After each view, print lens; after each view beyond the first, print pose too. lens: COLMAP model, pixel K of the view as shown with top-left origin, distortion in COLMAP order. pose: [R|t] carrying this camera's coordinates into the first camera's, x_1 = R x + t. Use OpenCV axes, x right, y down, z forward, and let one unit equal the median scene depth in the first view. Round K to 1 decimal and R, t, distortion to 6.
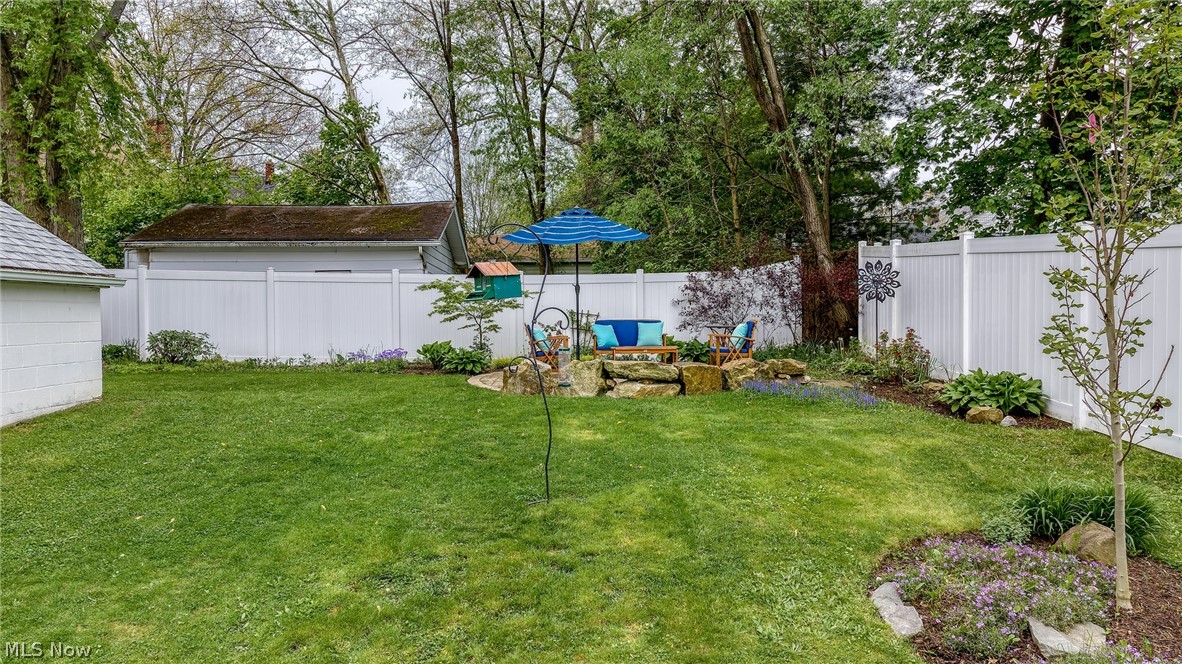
lens RADIAL K [[853.5, 0, 589.9], [0, 853.5, 328.2], [0, 0, 1]] dist [0.001890, -0.001707]
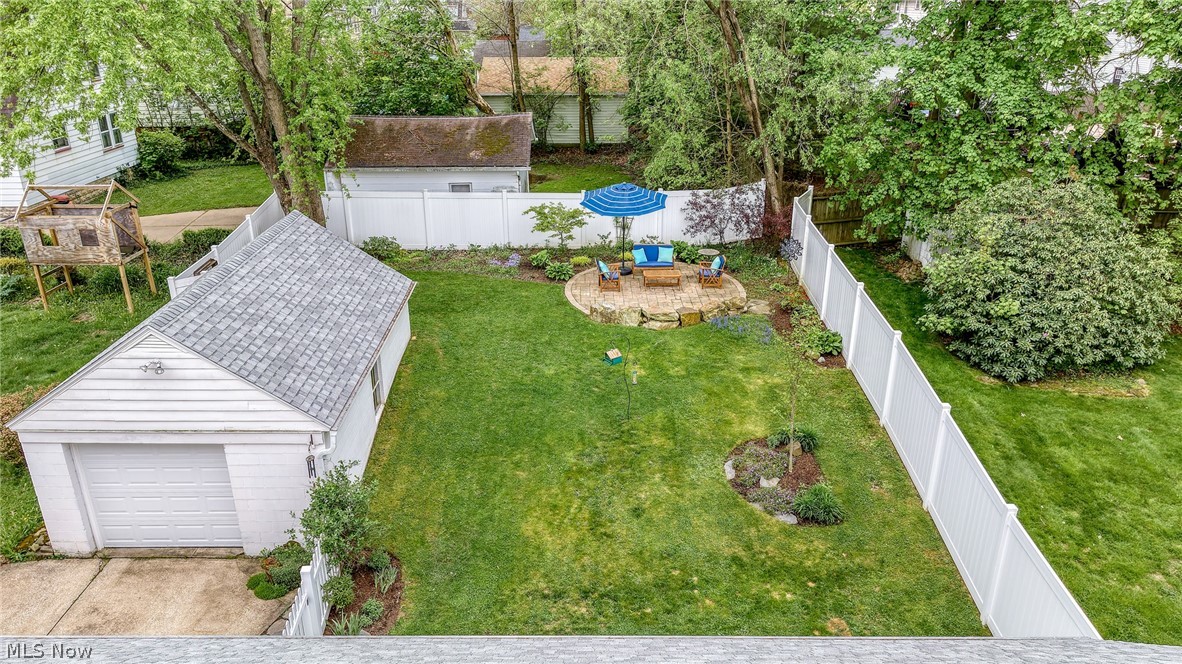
lens RADIAL K [[853.5, 0, 590.7], [0, 853.5, 334.5], [0, 0, 1]] dist [0.001890, -0.001707]
pose [[0.999898, 0.009908, -0.010308, -0.061649], [-0.005636, 0.935723, 0.352691, -0.452558], [0.013139, -0.352597, 0.935683, -0.670338]]
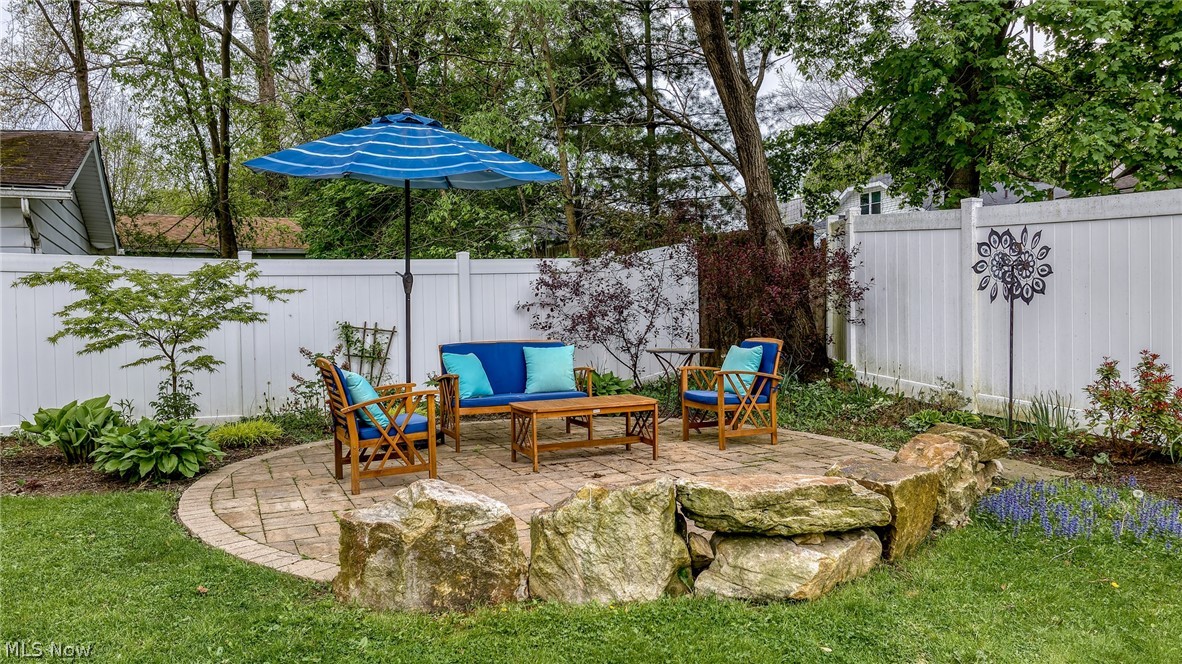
lens RADIAL K [[853.5, 0, 593.5], [0, 853.5, 327.0], [0, 0, 1]] dist [0.001890, -0.001707]
pose [[0.923829, -0.017844, 0.382389, -0.104683], [0.020439, 0.999787, -0.002726, -0.016670], [-0.382259, 0.010334, 0.923998, 0.516319]]
